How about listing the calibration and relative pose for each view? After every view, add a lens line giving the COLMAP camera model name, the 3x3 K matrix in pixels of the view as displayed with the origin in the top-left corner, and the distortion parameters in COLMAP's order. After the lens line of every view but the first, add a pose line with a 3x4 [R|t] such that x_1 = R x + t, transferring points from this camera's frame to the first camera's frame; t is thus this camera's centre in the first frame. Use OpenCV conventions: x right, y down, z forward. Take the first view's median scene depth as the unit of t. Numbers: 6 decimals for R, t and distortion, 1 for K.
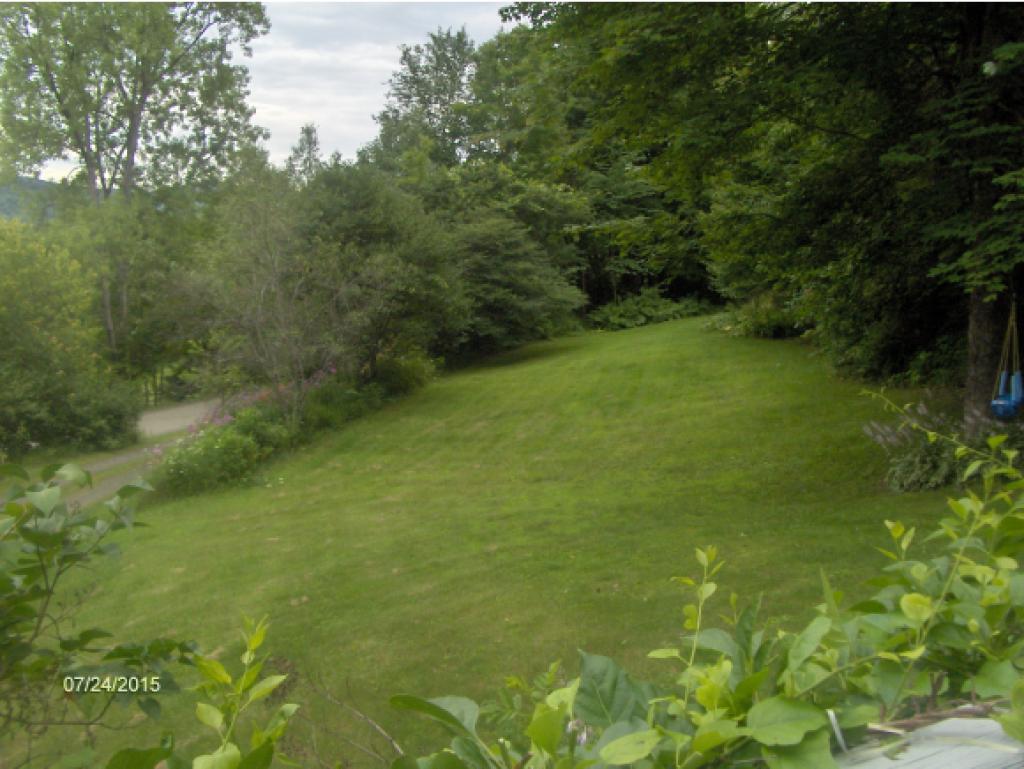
lens RADIAL K [[1066.6, 0, 515.6], [0, 1066.6, 380.9], [0, 0, 1]] dist [-0.226948, 0.232454]
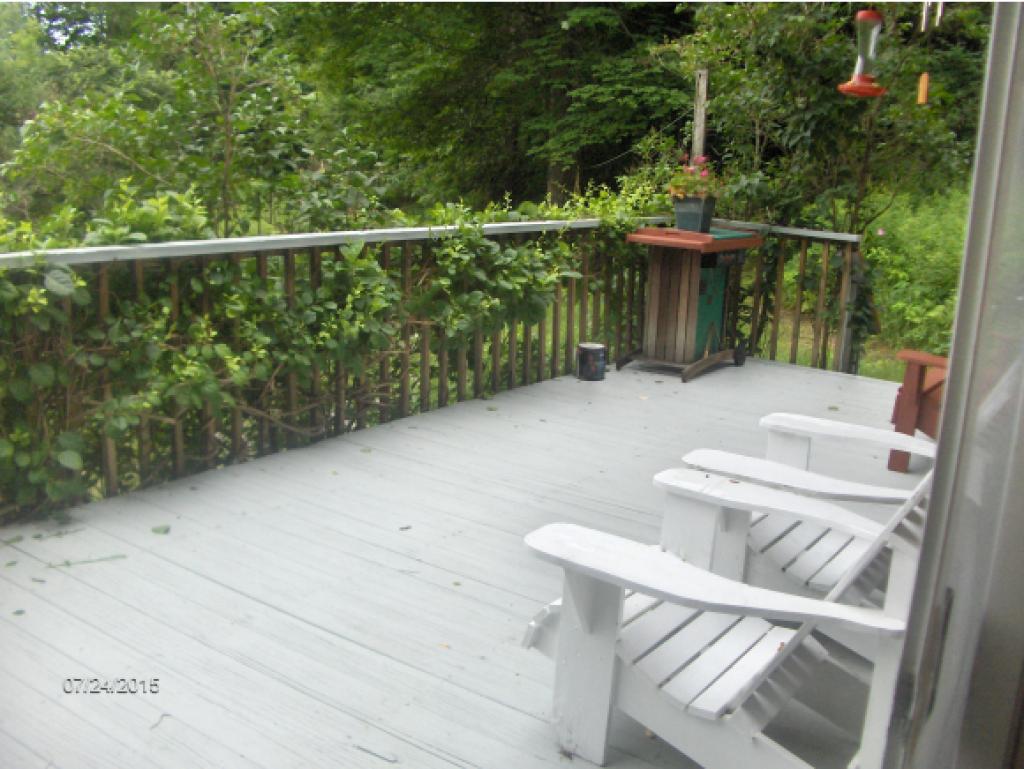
lens RADIAL K [[1066.6, 0, 515.6], [0, 1066.6, 380.9], [0, 0, 1]] dist [-0.226948, 0.232454]
pose [[0.919817, -0.067770, 0.386451, -0.243304], [0.024427, 0.992950, 0.115990, 0.050217], [-0.391587, -0.097250, 0.914987, -0.461398]]
